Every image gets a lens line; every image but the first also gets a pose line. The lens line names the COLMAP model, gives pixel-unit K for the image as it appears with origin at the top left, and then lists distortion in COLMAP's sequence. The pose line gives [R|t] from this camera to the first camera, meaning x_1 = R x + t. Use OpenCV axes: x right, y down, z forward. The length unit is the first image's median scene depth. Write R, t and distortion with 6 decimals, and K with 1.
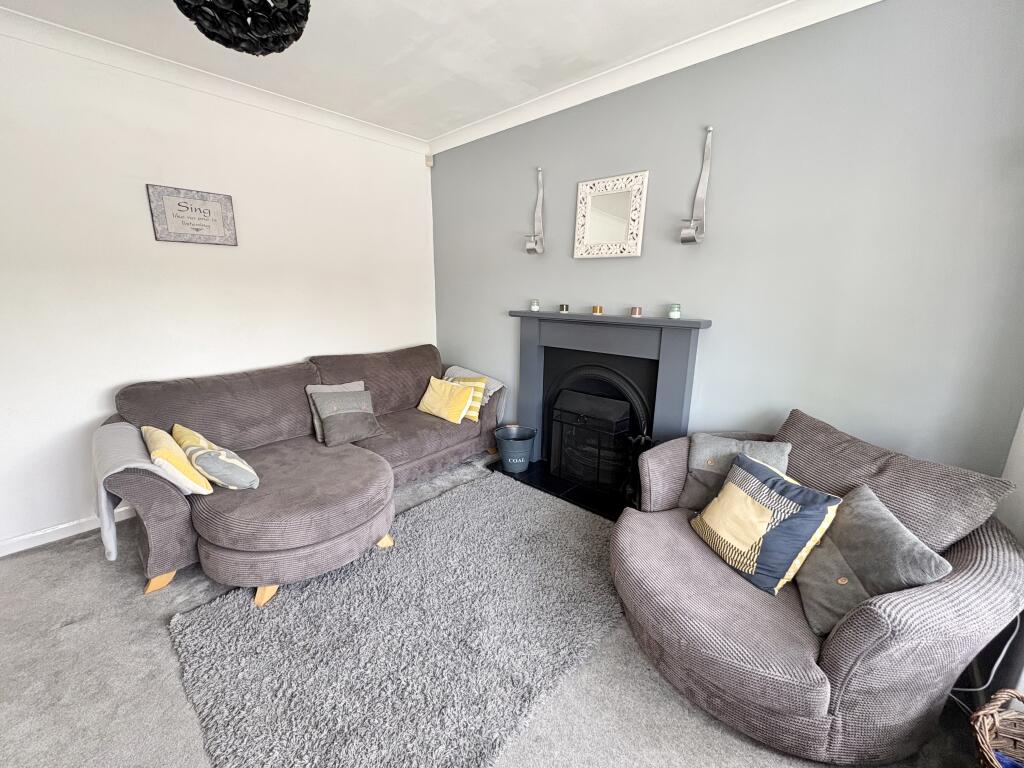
lens RADIAL K [[409.5, 0, 512.0], [0, 409.5, 384.0], [0, 0, 1]] dist [0.002656, 0.000179]
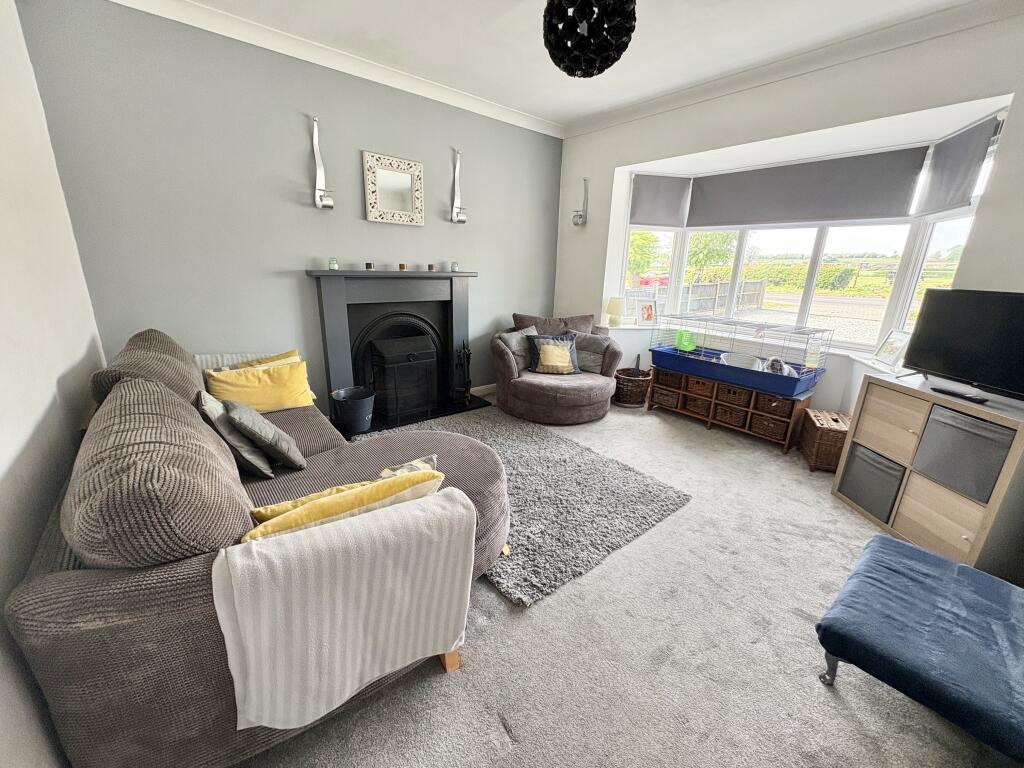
lens RADIAL K [[409.5, 0, 512.0], [0, 409.5, 384.0], [0, 0, 1]] dist [0.002656, 0.000179]
pose [[0.142881, -0.283551, 0.948253, -1.013882], [0.194419, 0.947458, 0.254018, -0.094393], [-0.970457, 0.148064, 0.190501, 0.486750]]
